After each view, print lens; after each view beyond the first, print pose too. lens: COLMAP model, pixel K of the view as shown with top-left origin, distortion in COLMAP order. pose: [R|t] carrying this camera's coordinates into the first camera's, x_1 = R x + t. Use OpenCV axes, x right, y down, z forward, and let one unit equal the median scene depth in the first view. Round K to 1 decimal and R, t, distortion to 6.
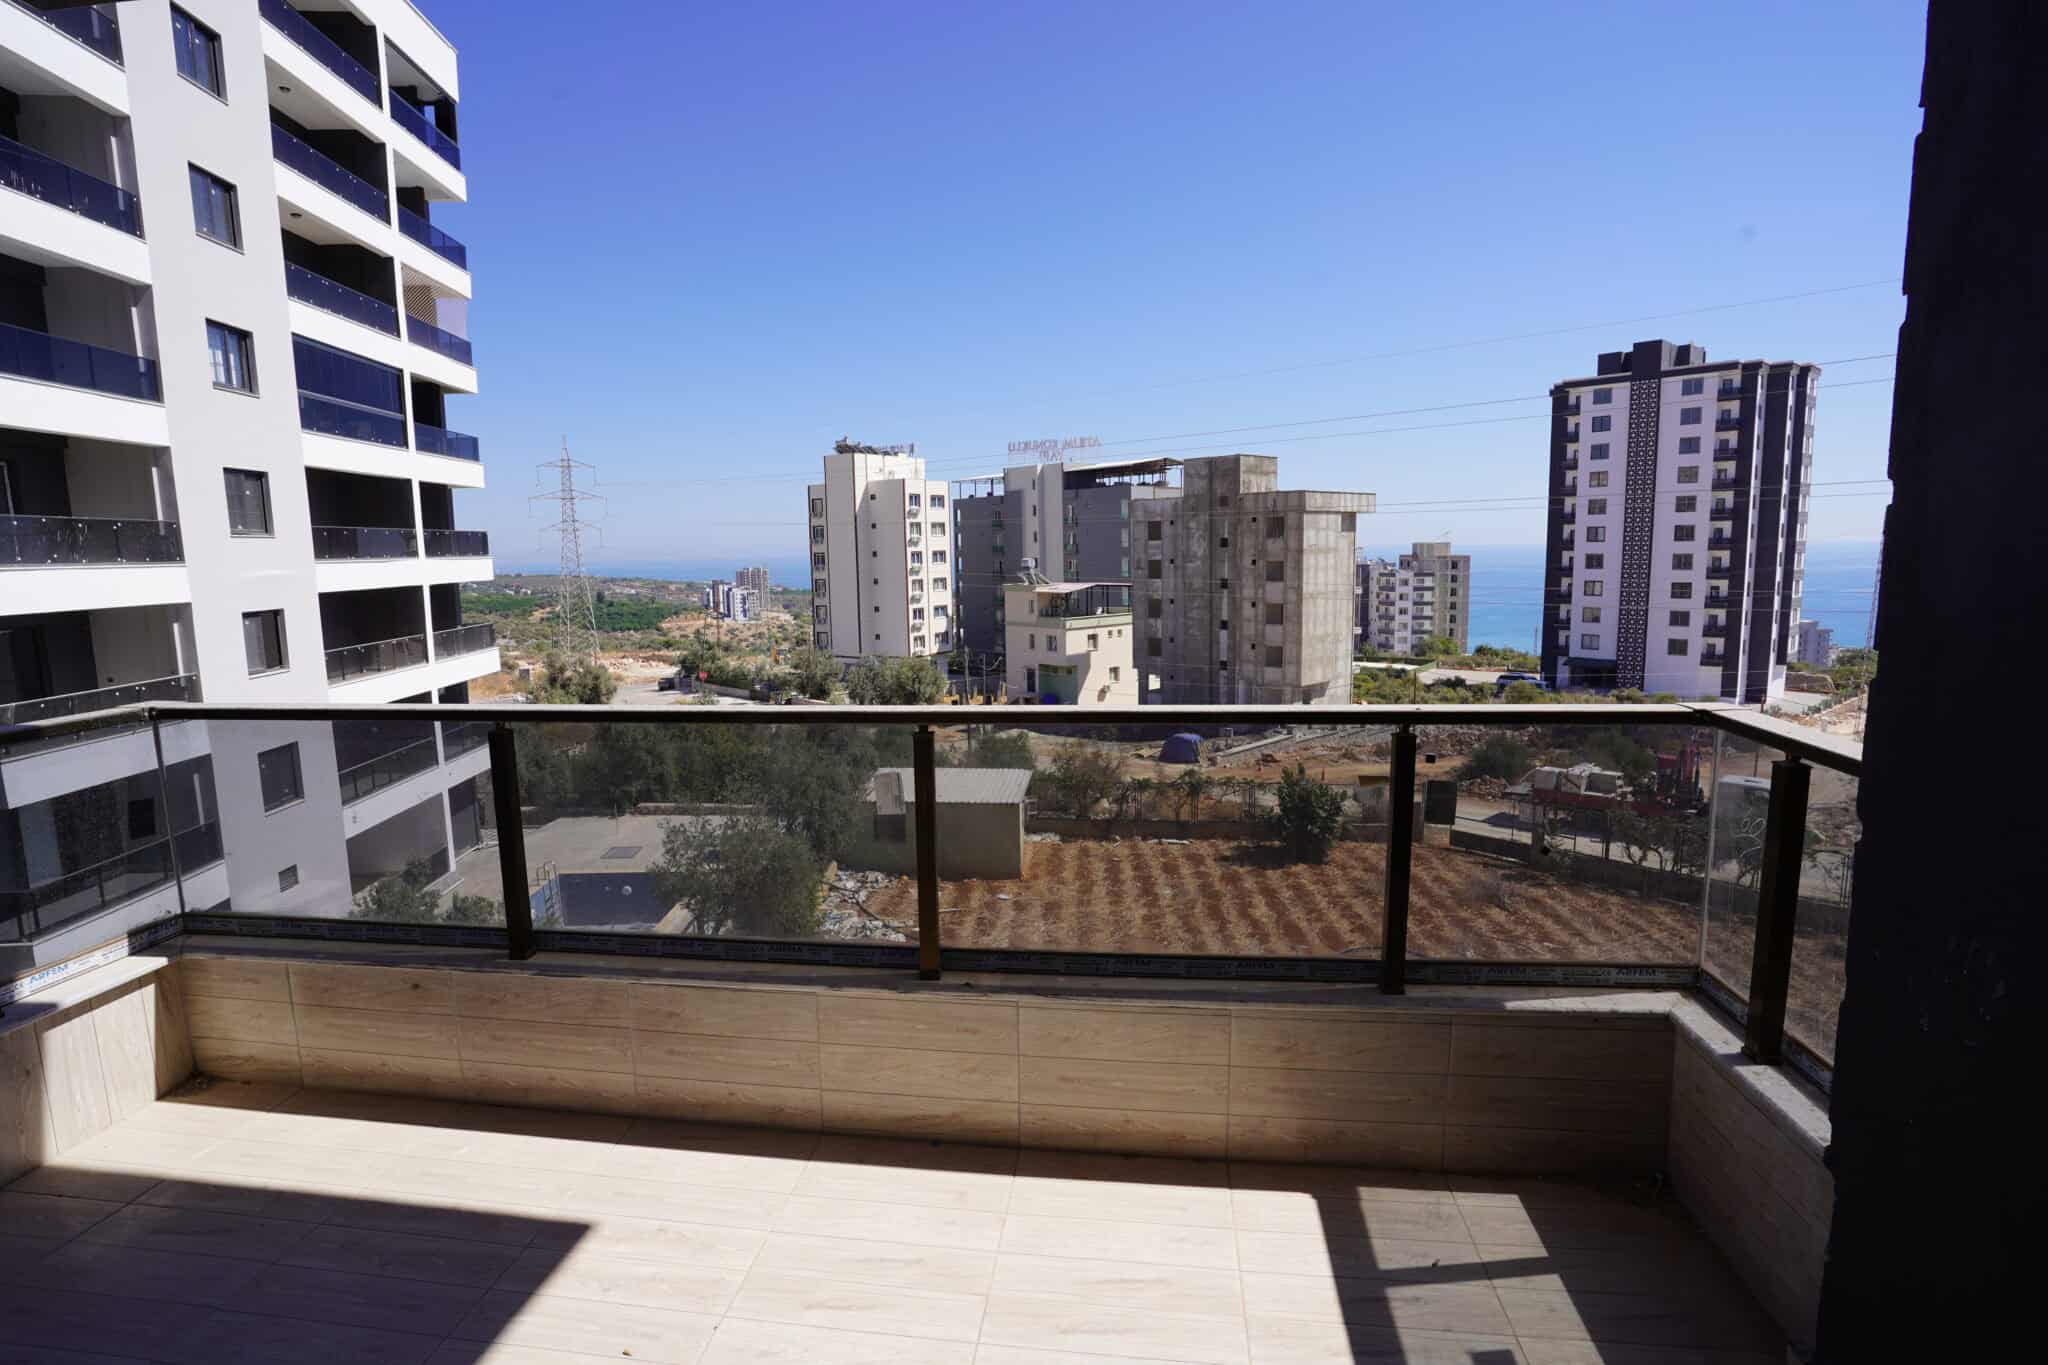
lens RADIAL K [[1009.4, 0, 1019.8], [0, 1009.4, 675.4], [0, 0, 1]] dist [-0.083260, 0.041405]
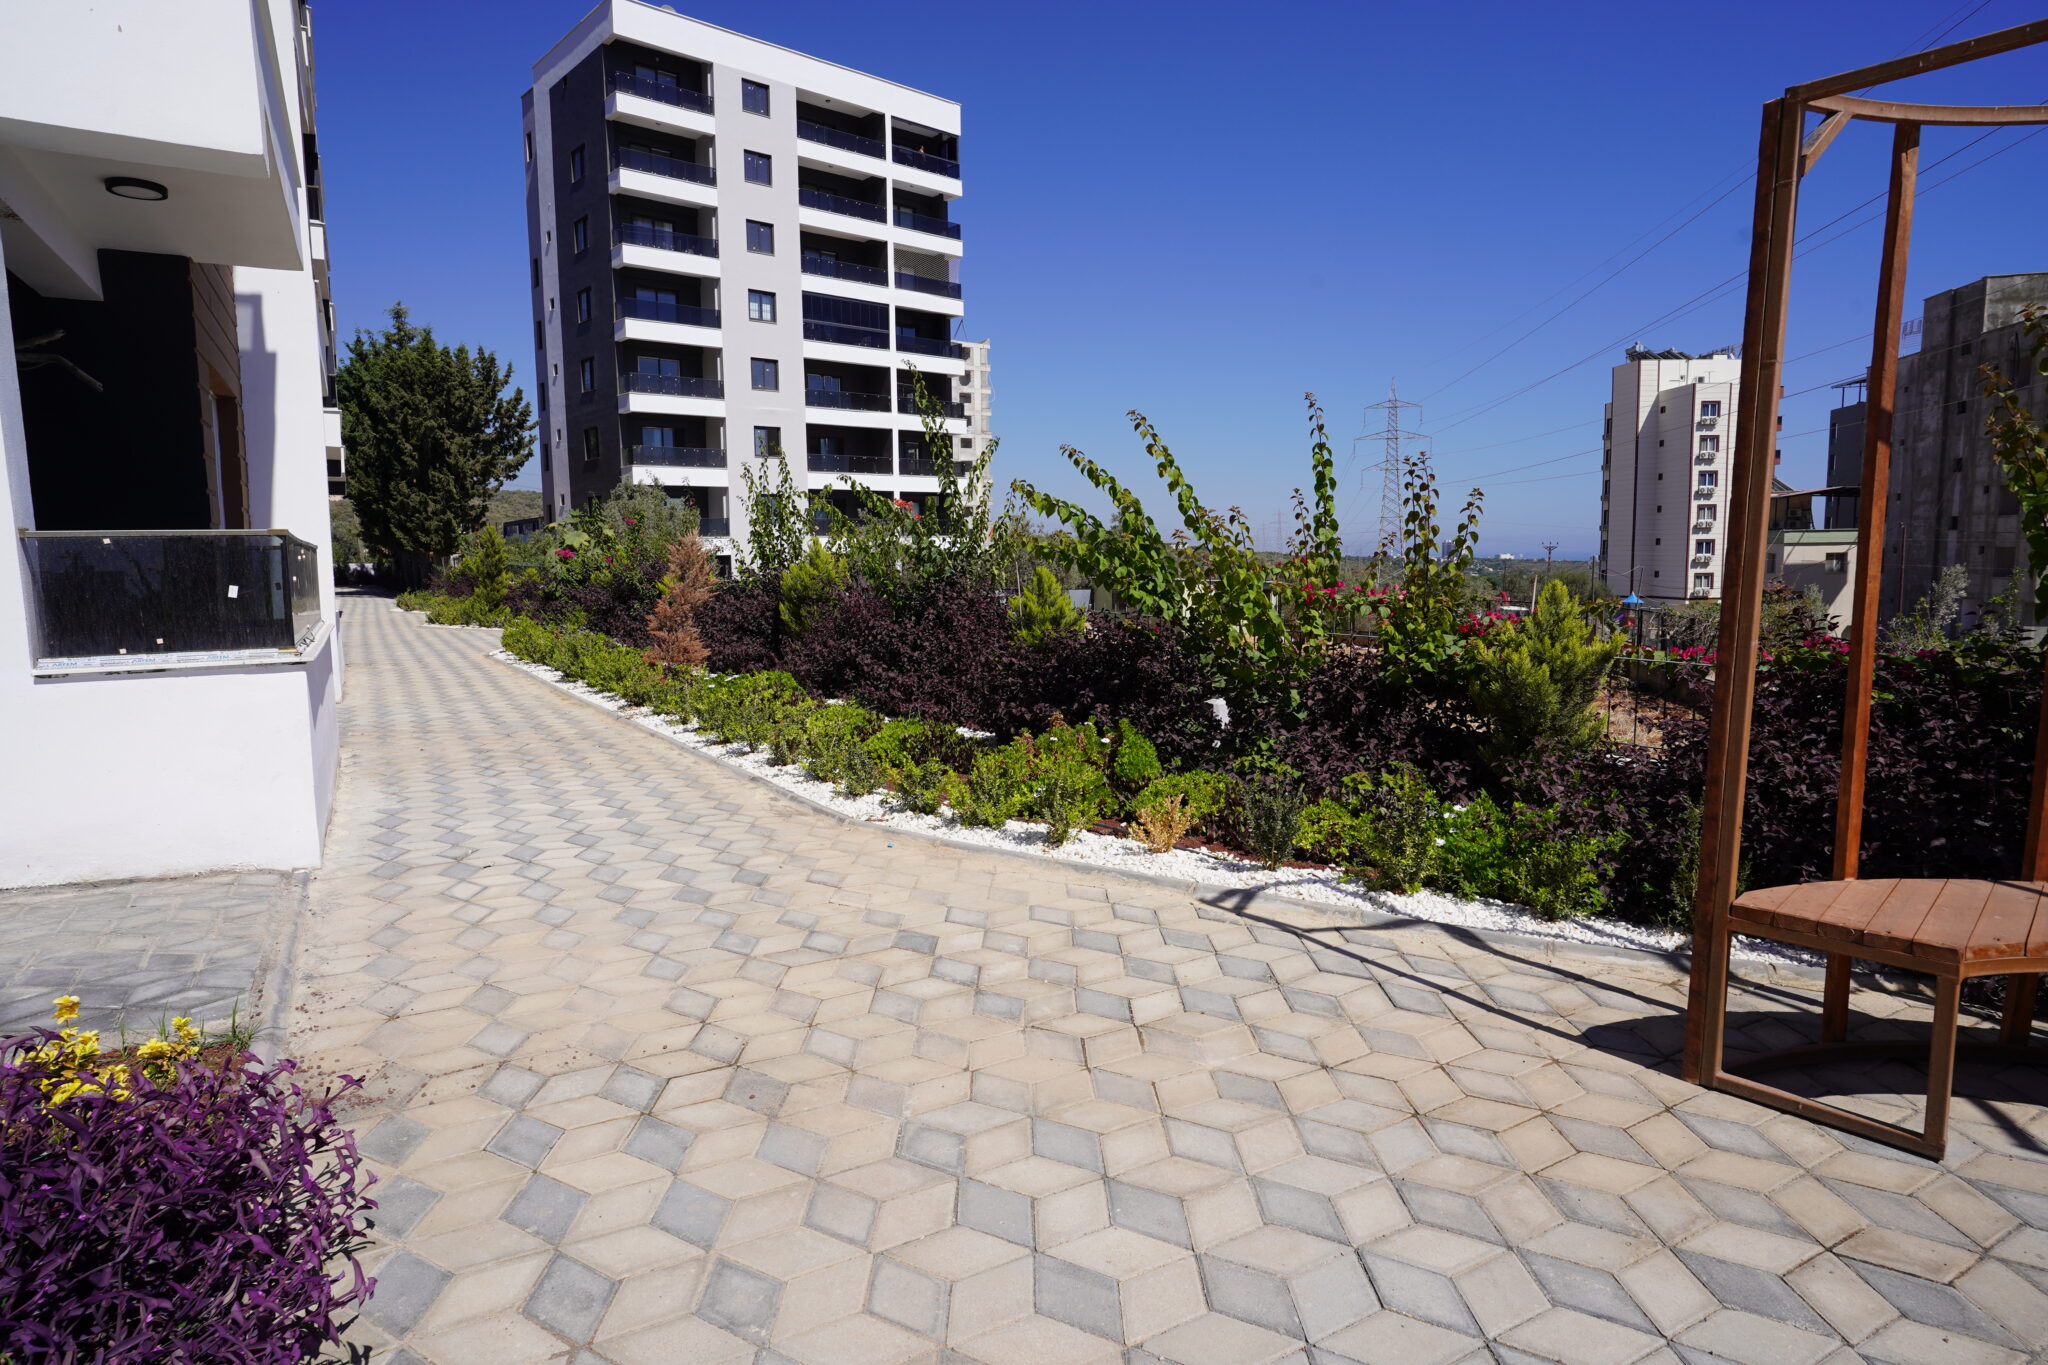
lens RADIAL K [[1142.0, 0, 1020.0], [0, 1142.0, 678.6], [0, 0, 1]] dist [-0.058720, 0.047842]
pose [[0.617217, 0.095323, -0.780998, 0.396101], [-0.095029, 0.994399, 0.046269, 0.080737], [0.781033, 0.045659, 0.622818, -0.018174]]
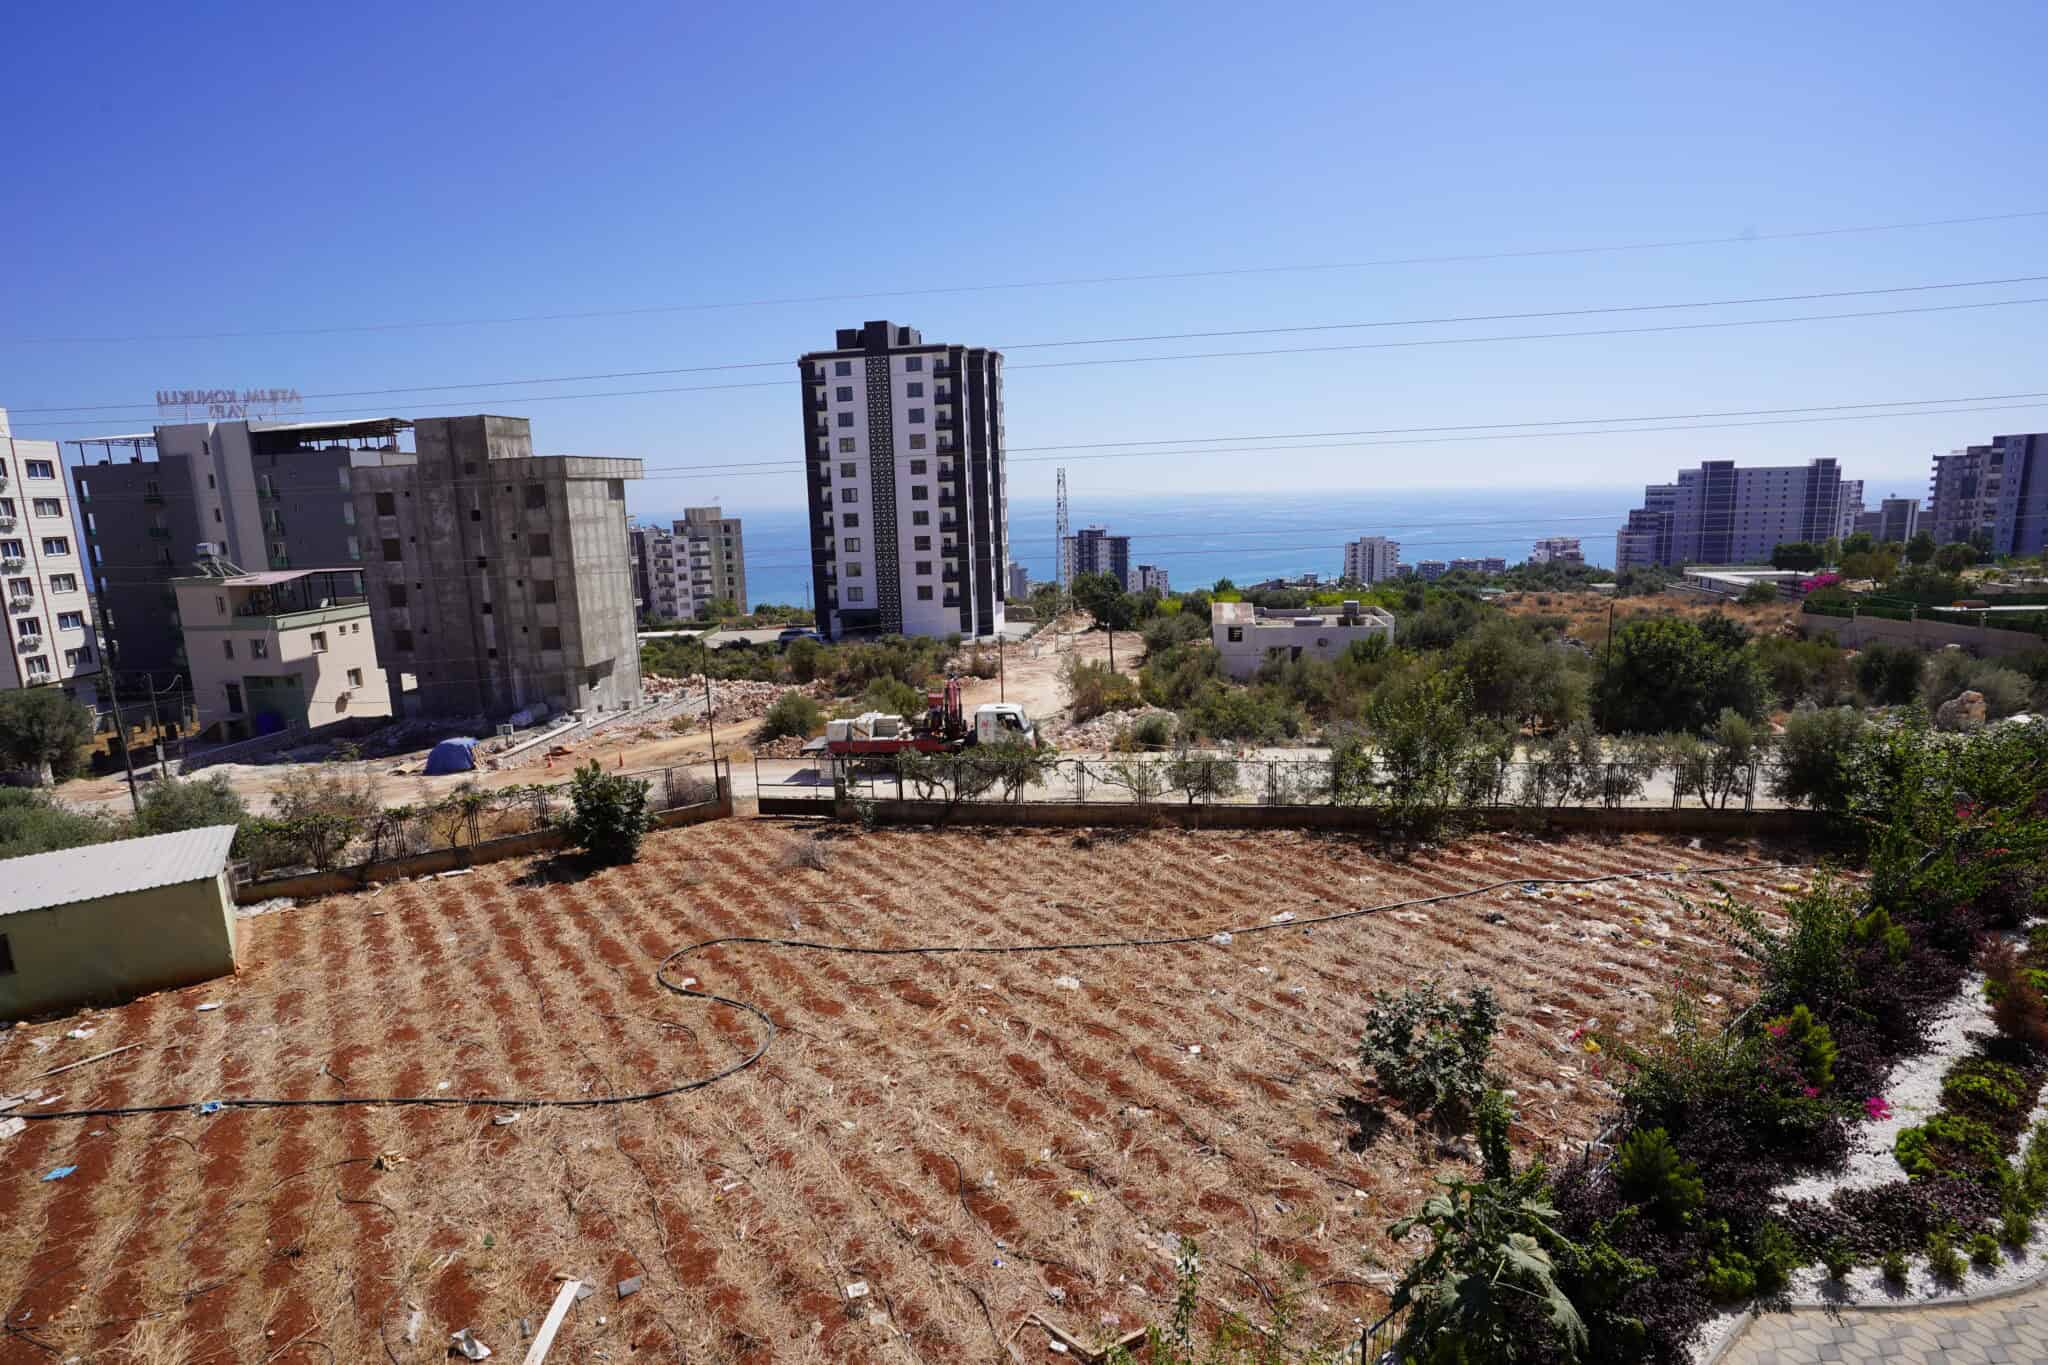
lens RADIAL K [[1009.4, 0, 1019.8], [0, 1009.4, 675.4], [0, 0, 1]] dist [-0.083260, 0.041405]
pose [[0.769232, -0.120889, 0.627430, 0.009329], [0.100067, 0.992615, 0.068568, -0.003904], [-0.631085, 0.010040, 0.775648, 0.025372]]
